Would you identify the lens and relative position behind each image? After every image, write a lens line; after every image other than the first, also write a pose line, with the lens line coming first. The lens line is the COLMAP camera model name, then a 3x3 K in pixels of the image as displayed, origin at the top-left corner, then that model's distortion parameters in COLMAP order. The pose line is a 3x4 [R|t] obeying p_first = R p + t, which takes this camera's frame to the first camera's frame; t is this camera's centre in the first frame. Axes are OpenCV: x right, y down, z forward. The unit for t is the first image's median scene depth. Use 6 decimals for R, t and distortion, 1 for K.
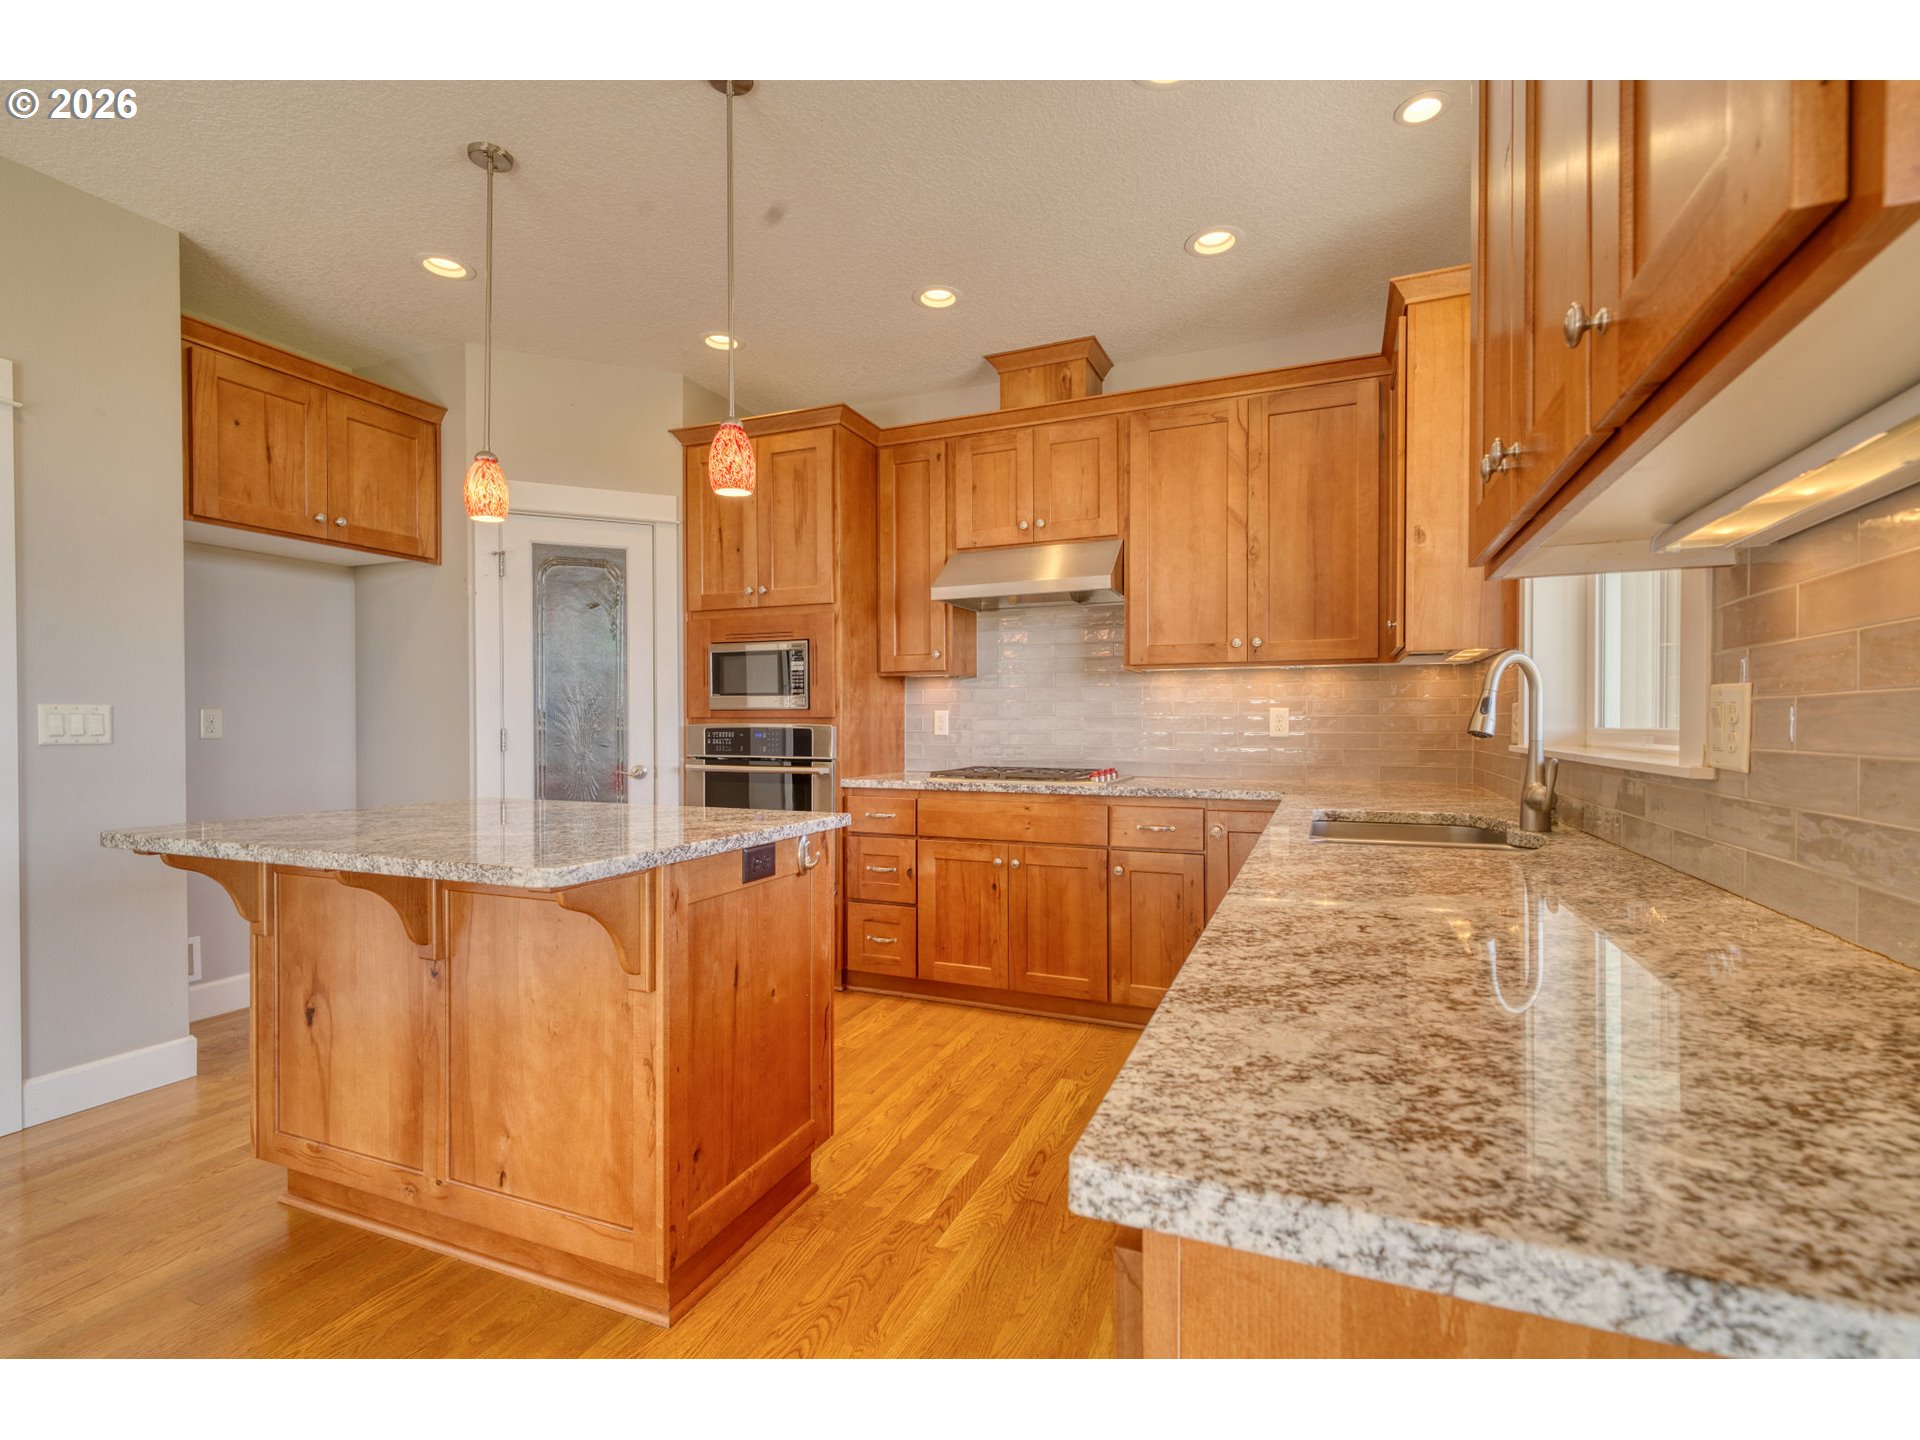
lens RADIAL K [[876.5, 0, 955.0], [0, 876.5, 744.8], [0, 0, 1]] dist [0.011990, 0.000017]
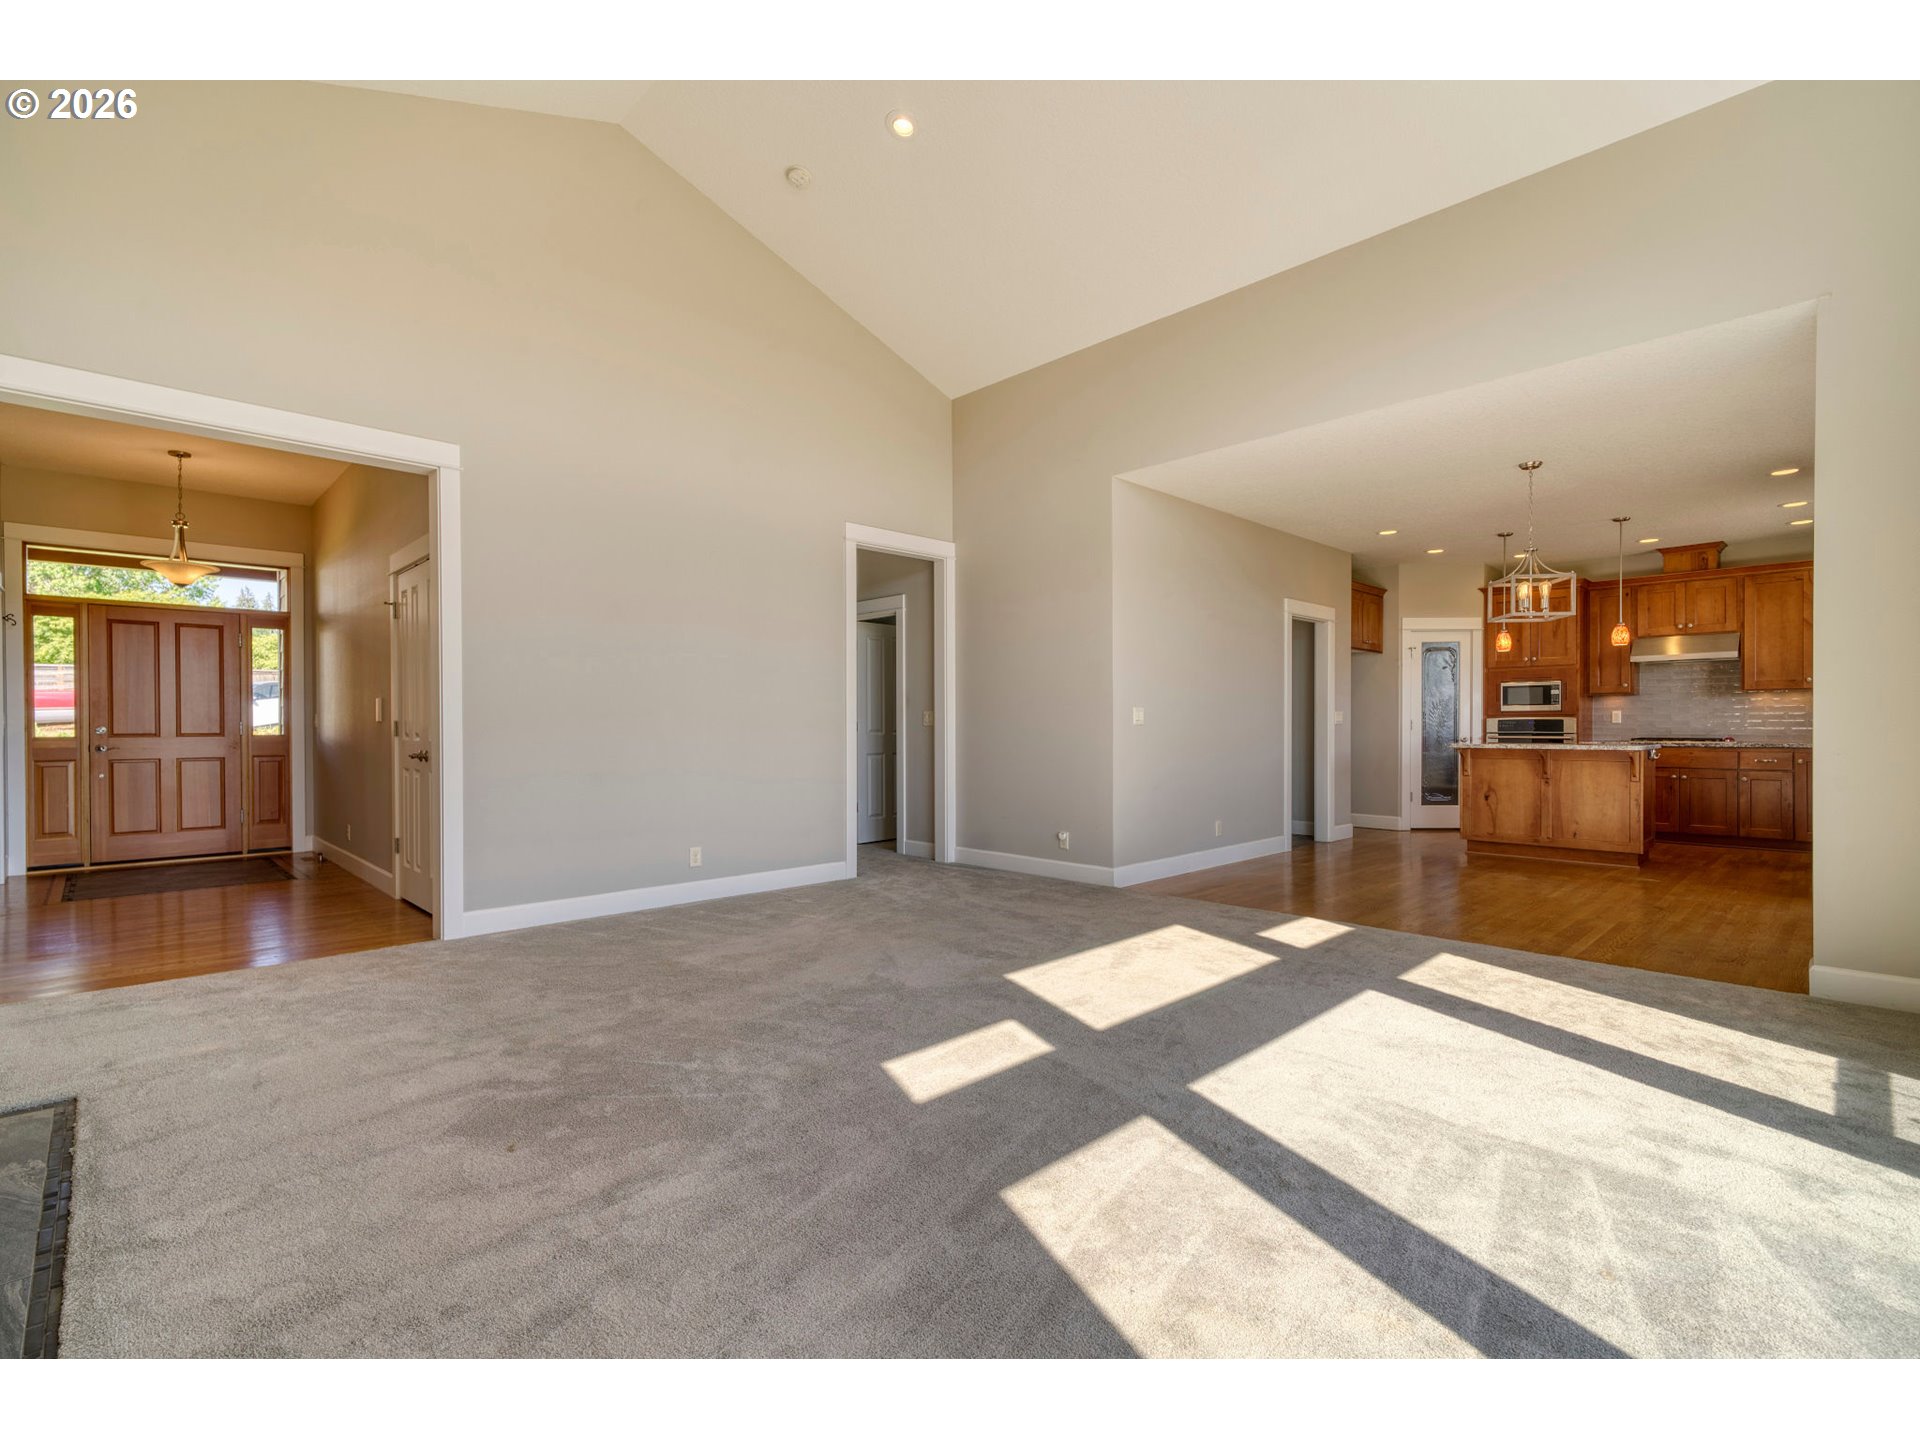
lens RADIAL K [[881.9, 0, 956.6], [0, 881.9, 735.2], [0, 0, 1]] dist [0.000027, 0.000072]
pose [[0.922052, 0.001357, -0.387063, -0.725097], [-0.008240, 0.999836, -0.016123, 0.071730], [0.386978, 0.018056, 0.921912, -1.703479]]
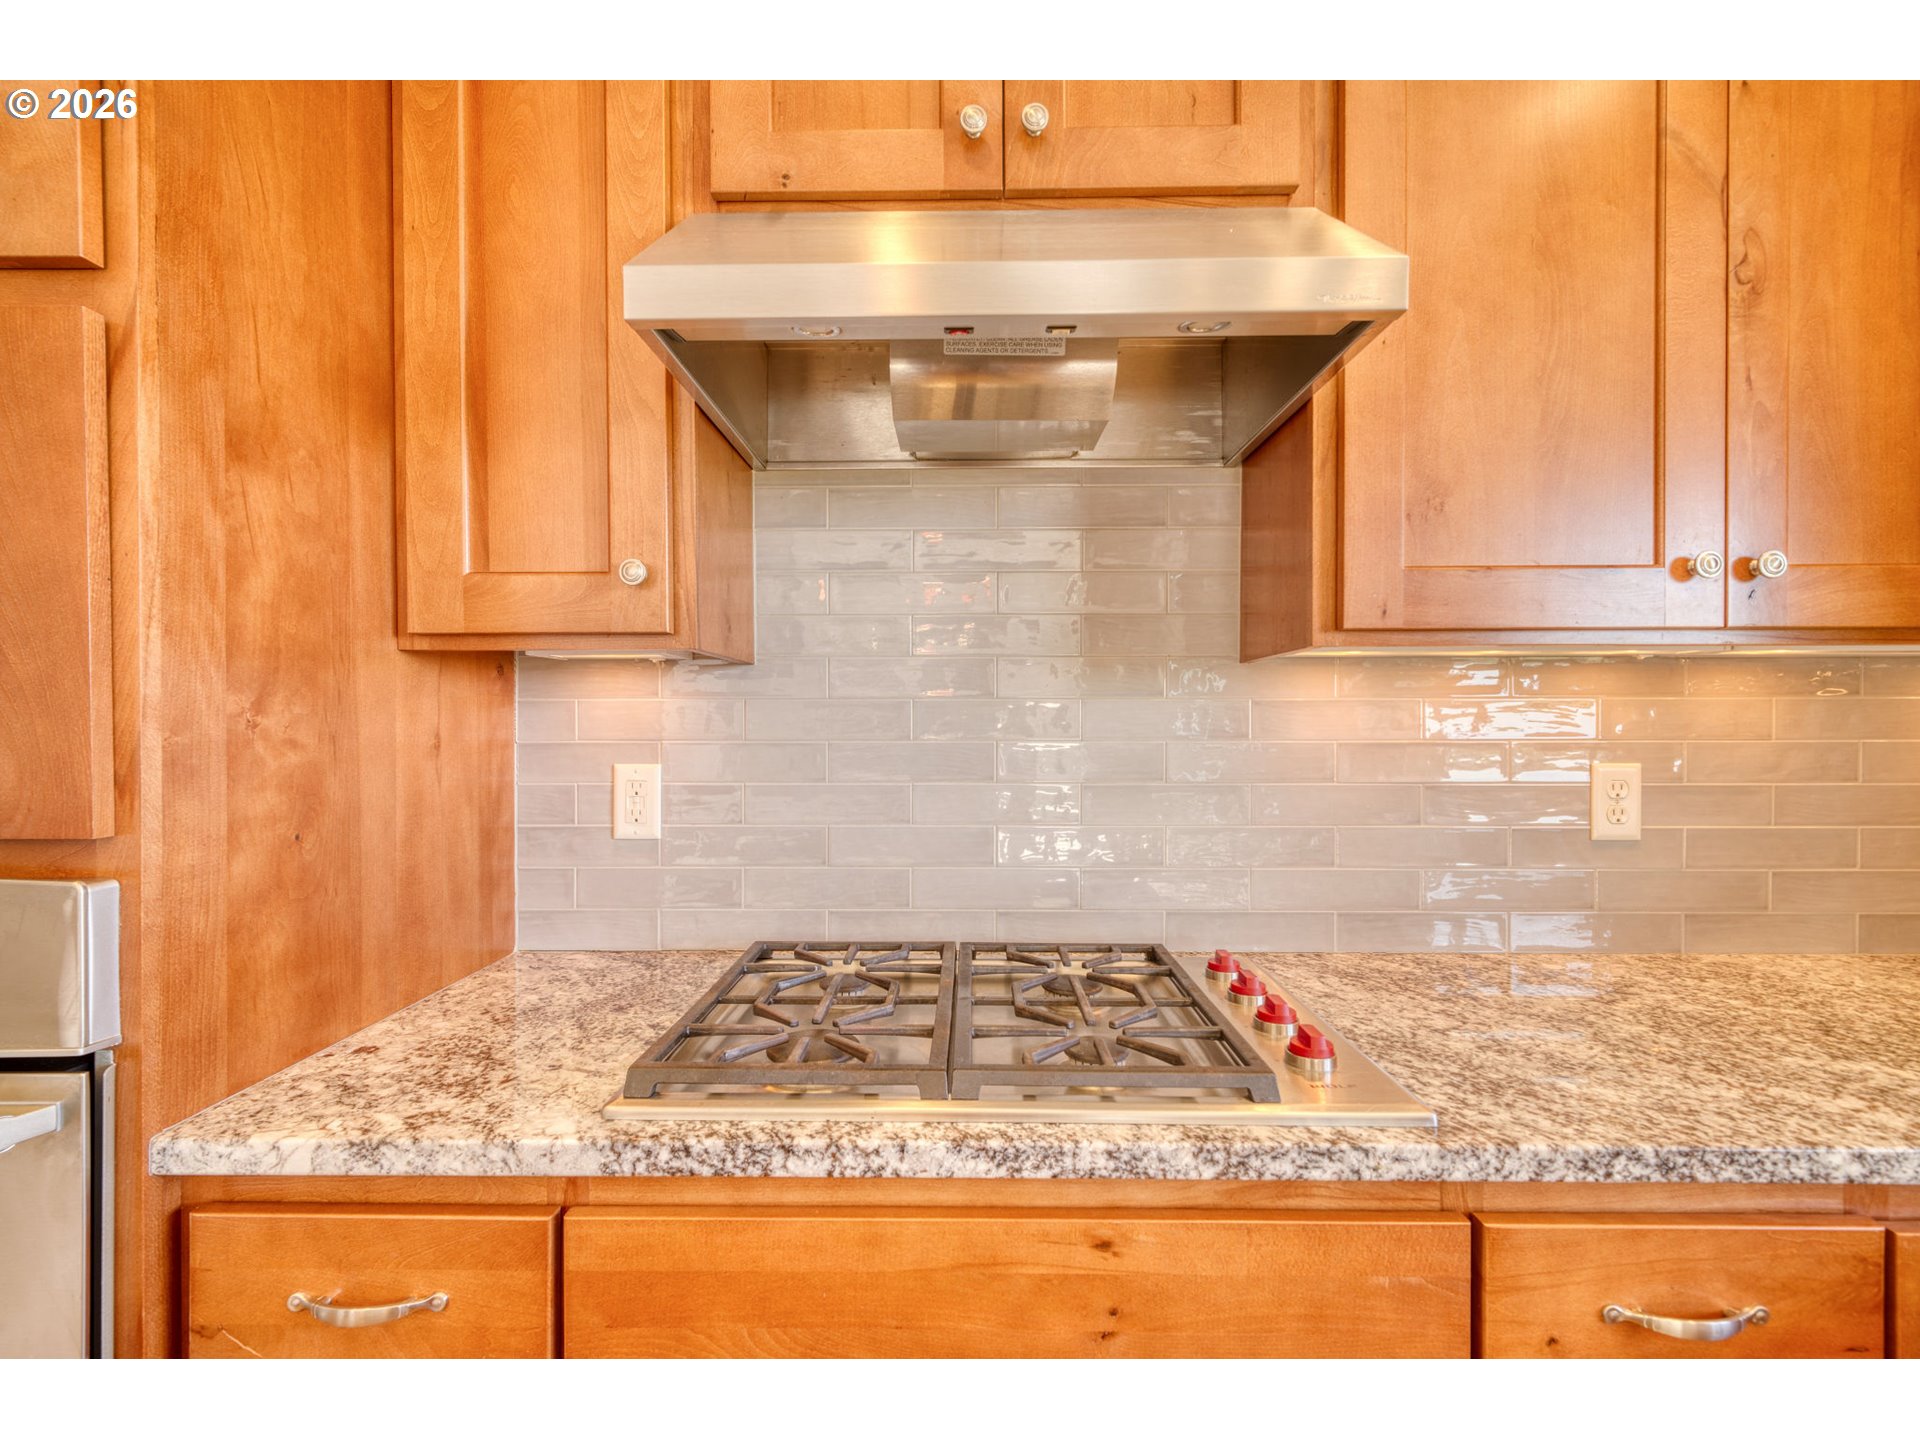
lens RADIAL K [[881.9, 0, 956.6], [0, 881.9, 735.2], [0, 0, 1]] dist [0.000027, 0.000072]
pose [[0.925686, -0.005908, 0.378246, -0.033710], [0.010521, 0.999893, -0.010130, -0.050568], [-0.378146, 0.013357, 0.925650, 0.732836]]
